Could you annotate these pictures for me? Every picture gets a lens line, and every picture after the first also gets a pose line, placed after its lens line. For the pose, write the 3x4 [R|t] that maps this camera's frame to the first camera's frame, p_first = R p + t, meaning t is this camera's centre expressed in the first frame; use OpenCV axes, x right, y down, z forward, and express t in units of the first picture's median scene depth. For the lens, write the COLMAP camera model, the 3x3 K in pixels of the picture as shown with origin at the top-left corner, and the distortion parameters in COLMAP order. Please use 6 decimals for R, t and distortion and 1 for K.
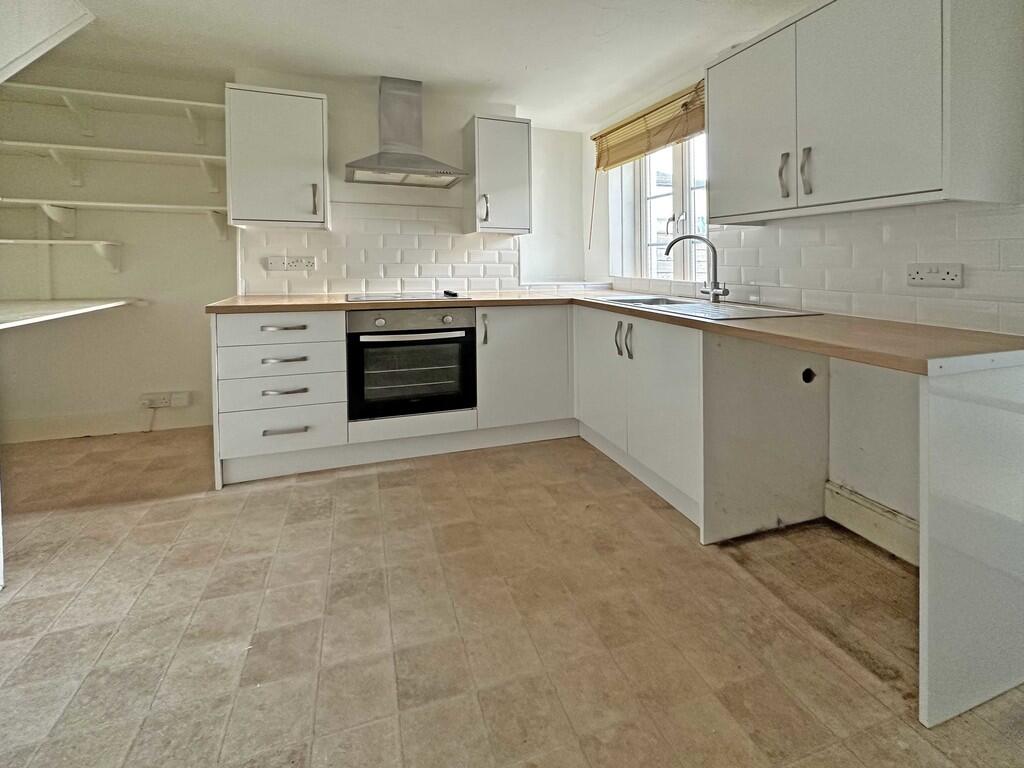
lens RADIAL K [[450.0, 0, 512.6], [0, 450.0, 295.1], [0, 0, 1]] dist [-0.000966, -0.000077]
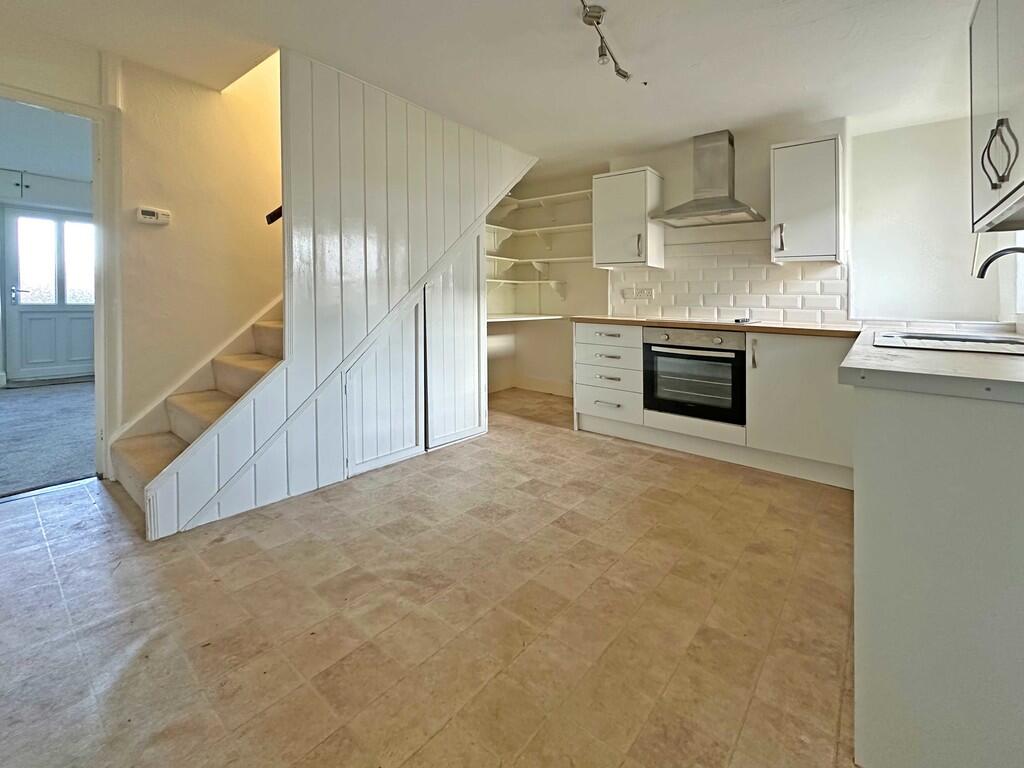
lens RADIAL K [[434.4, 0, 512.0], [0, 434.4, 384.0], [0, 0, 1]] dist [-0.000133, 0.000037]
pose [[0.518249, 0.170169, -0.838129, 0.543755], [-0.080514, 0.985360, 0.150277, 0.038746], [0.851432, -0.010399, 0.524362, -0.047056]]
